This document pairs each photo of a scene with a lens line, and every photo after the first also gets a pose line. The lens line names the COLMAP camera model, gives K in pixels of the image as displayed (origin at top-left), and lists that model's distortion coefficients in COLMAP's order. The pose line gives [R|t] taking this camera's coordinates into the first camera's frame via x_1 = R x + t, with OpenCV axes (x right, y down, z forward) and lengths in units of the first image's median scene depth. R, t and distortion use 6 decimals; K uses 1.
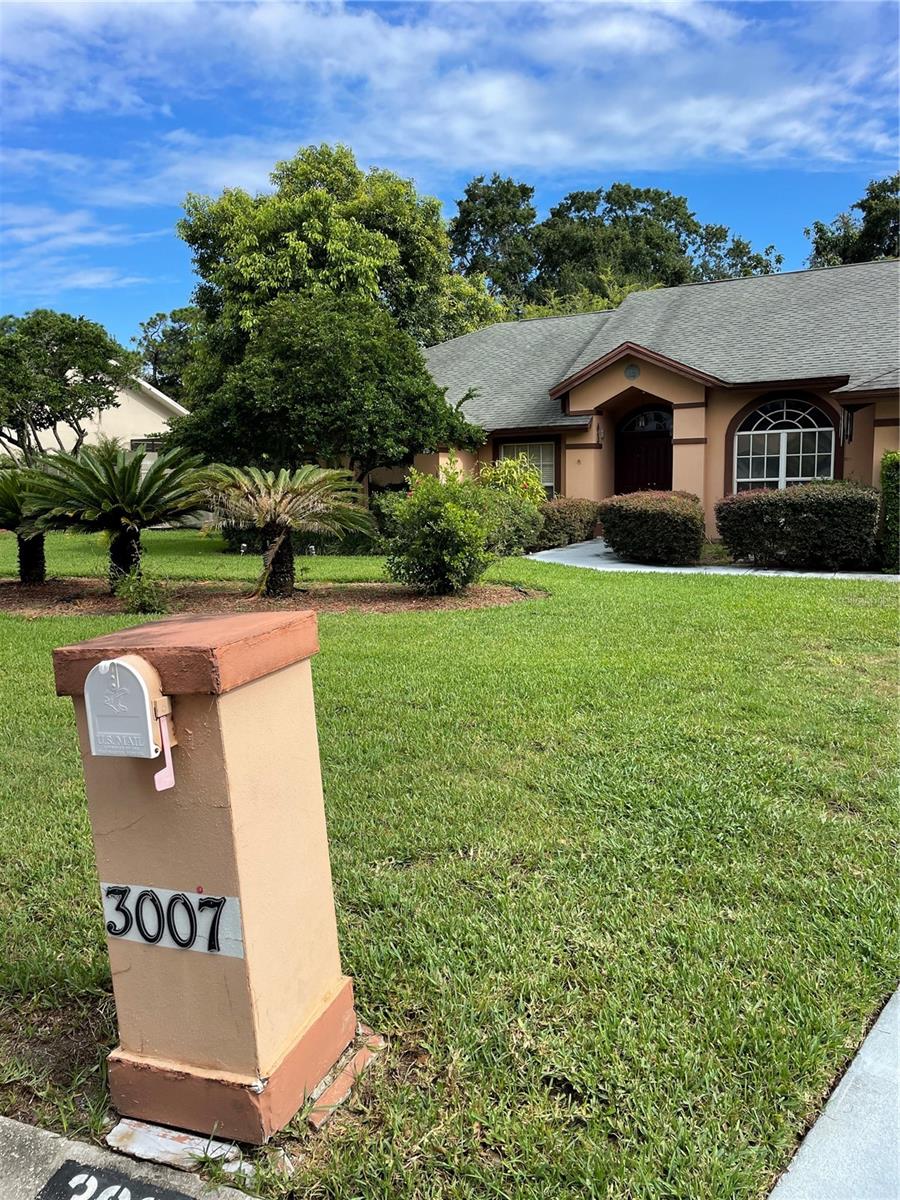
lens RADIAL K [[903.7, 0, 439.7], [0, 903.7, 604.4], [0, 0, 1]] dist [0.091419, -0.114551]
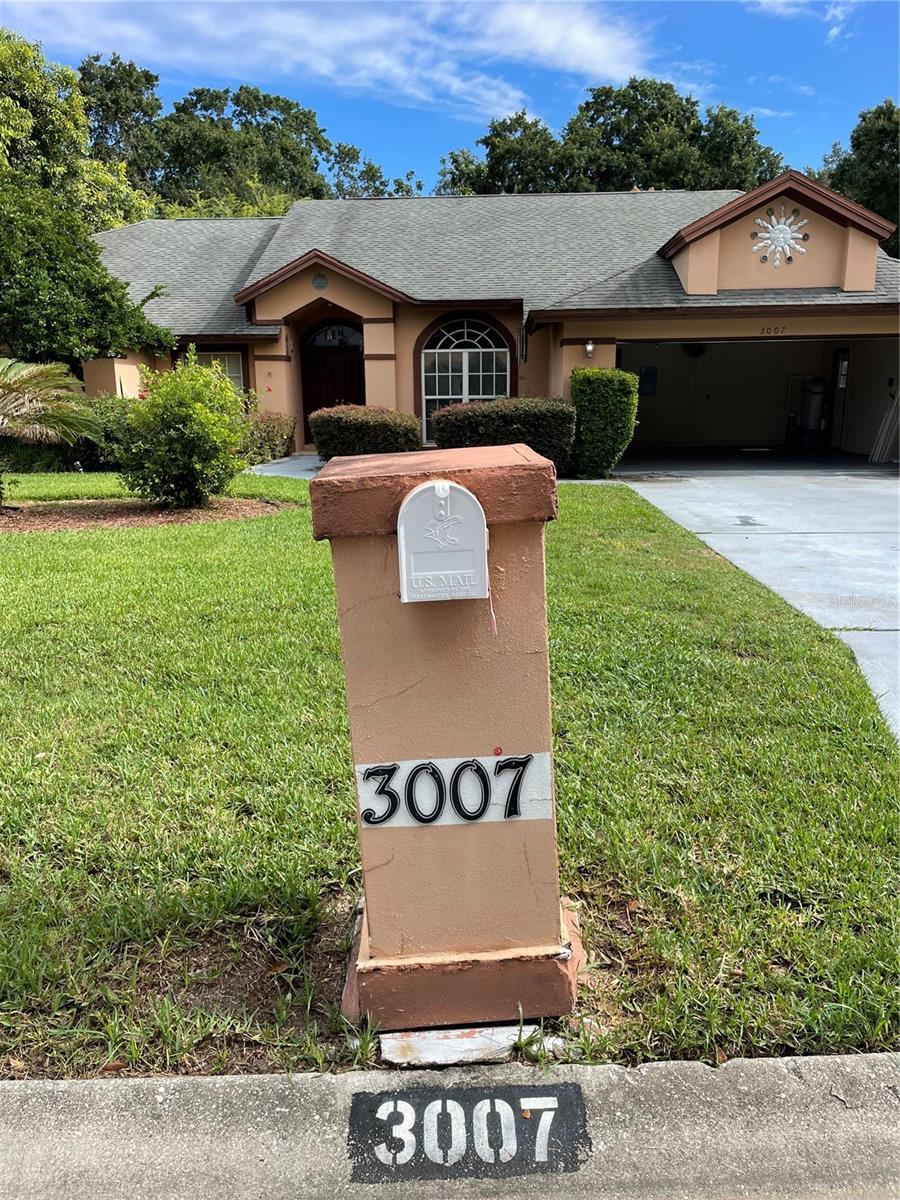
lens RADIAL K [[903.7, 0, 440.6], [0, 903.7, 605.9], [0, 0, 1]] dist [0.091419, -0.114551]
pose [[0.918195, -0.073390, 0.389271, -0.103307], [0.042784, 0.995313, 0.086730, 0.015357], [-0.393811, -0.062981, 0.917031, 0.037776]]
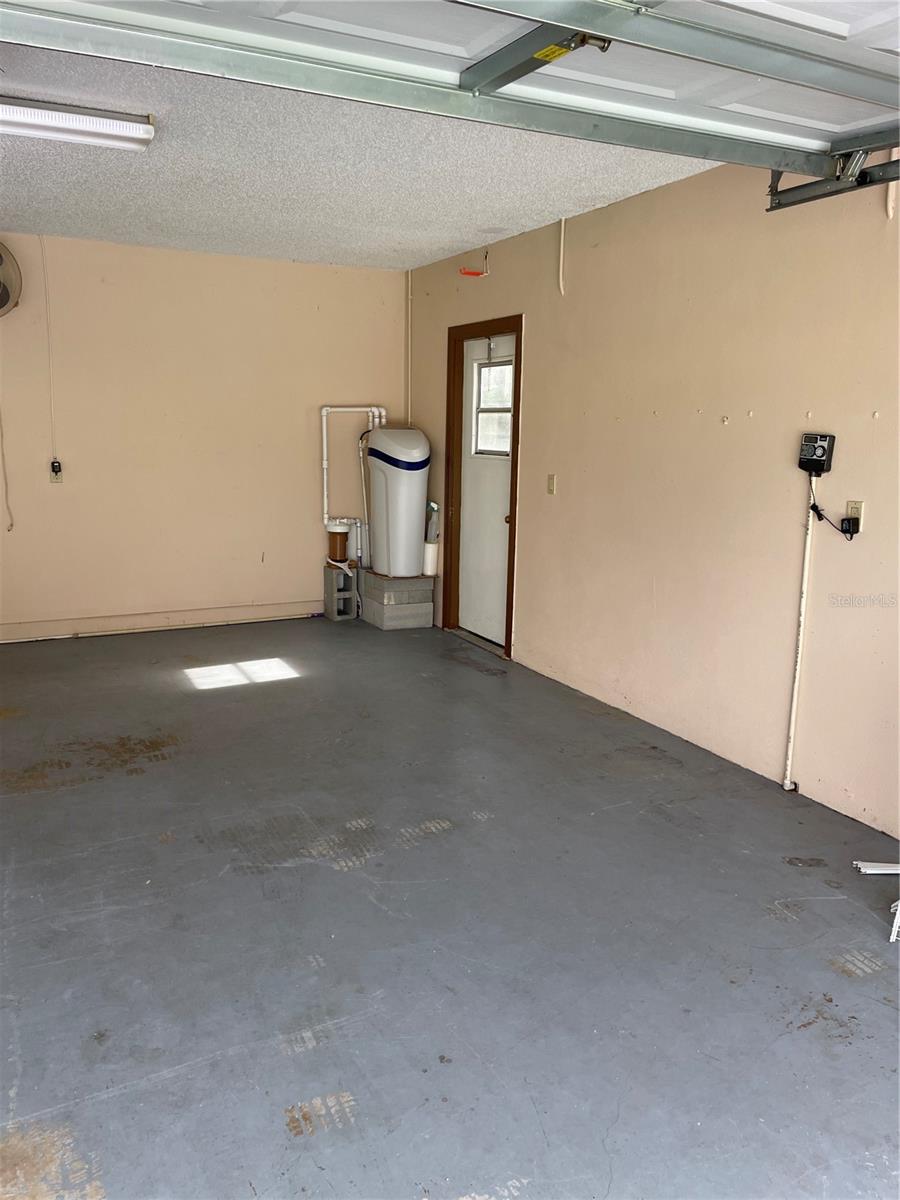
lens RADIAL K [[903.7, 0, 448.8], [0, 903.7, 600.3], [0, 0, 1]] dist [0.091419, -0.114551]
pose [[0.581946, -0.115439, 0.804993, 0.660408], [0.080536, 0.993189, 0.084206, -0.136325], [-0.809230, 0.015828, 0.587279, 0.862755]]
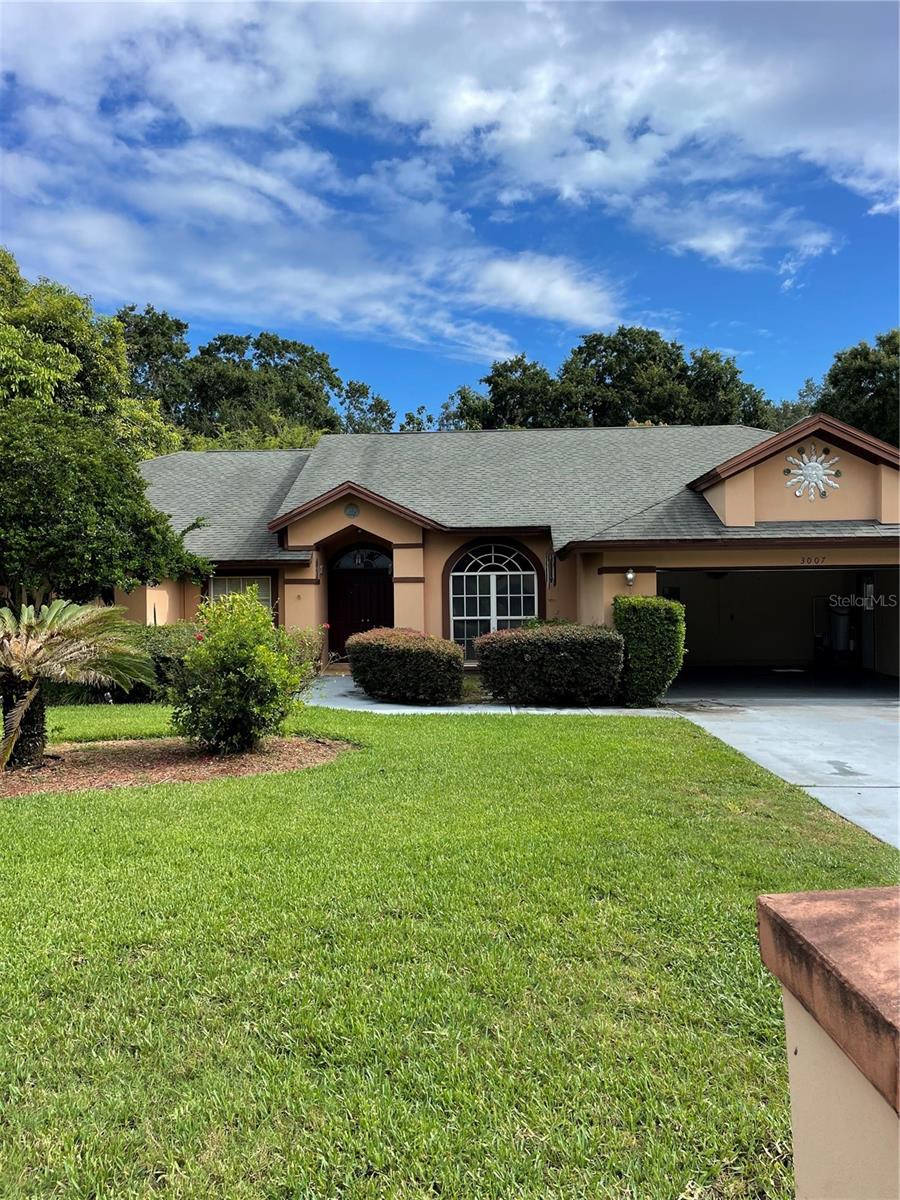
lens RADIAL K [[903.7, 0, 437.5], [0, 903.7, 603.0], [0, 0, 1]] dist [0.091419, -0.114551]
pose [[0.914889, 0.012432, 0.403514, -0.139584], [0.046071, 0.989781, -0.134950, -0.019872], [-0.401068, 0.142055, 0.904967, 0.097021]]
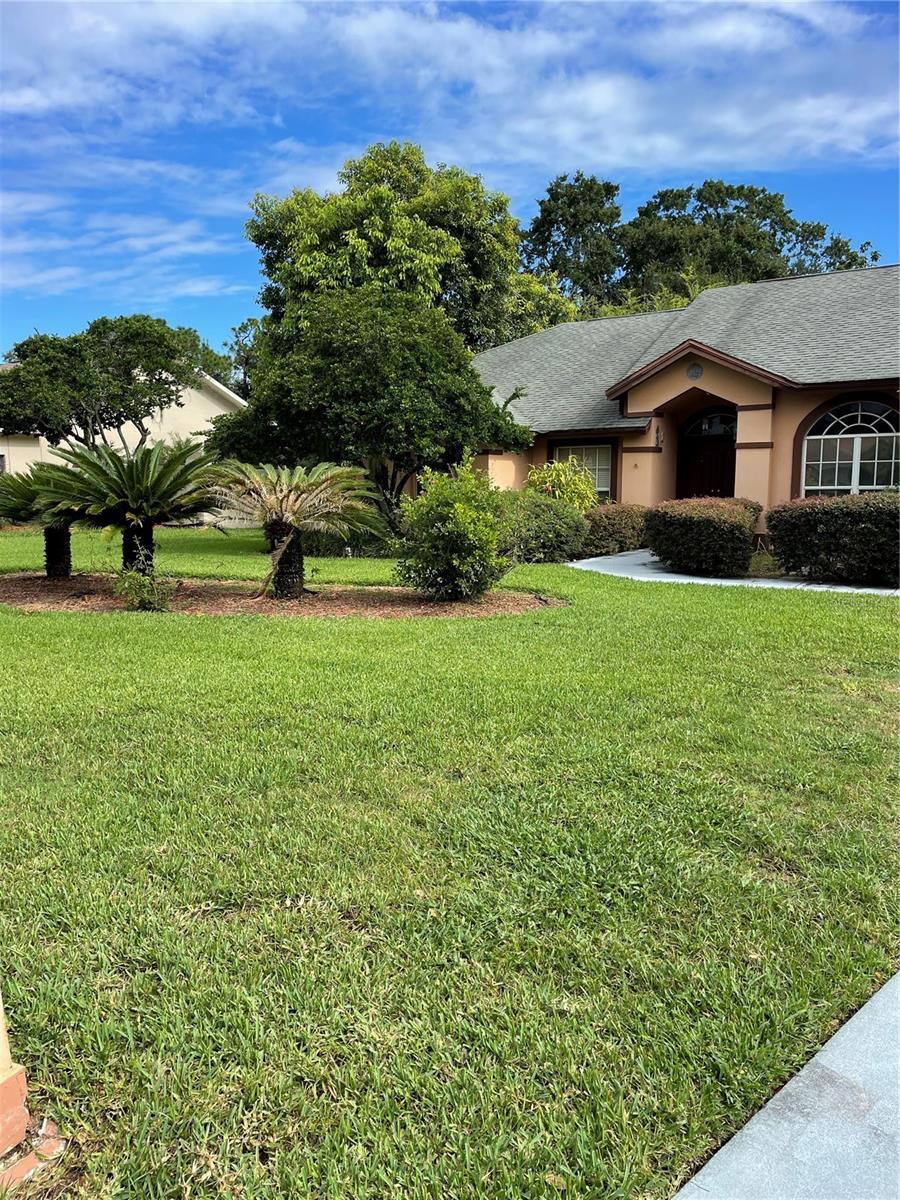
lens RADIAL K [[903.7, 0, 440.8], [0, 903.7, 611.1], [0, 0, 1]] dist [0.091419, -0.114551]
pose [[0.994905, 0.029931, -0.096268, 0.064409], [-0.029819, 0.999552, 0.002605, -0.001727], [0.096303, 0.000279, 0.995352, 0.042998]]
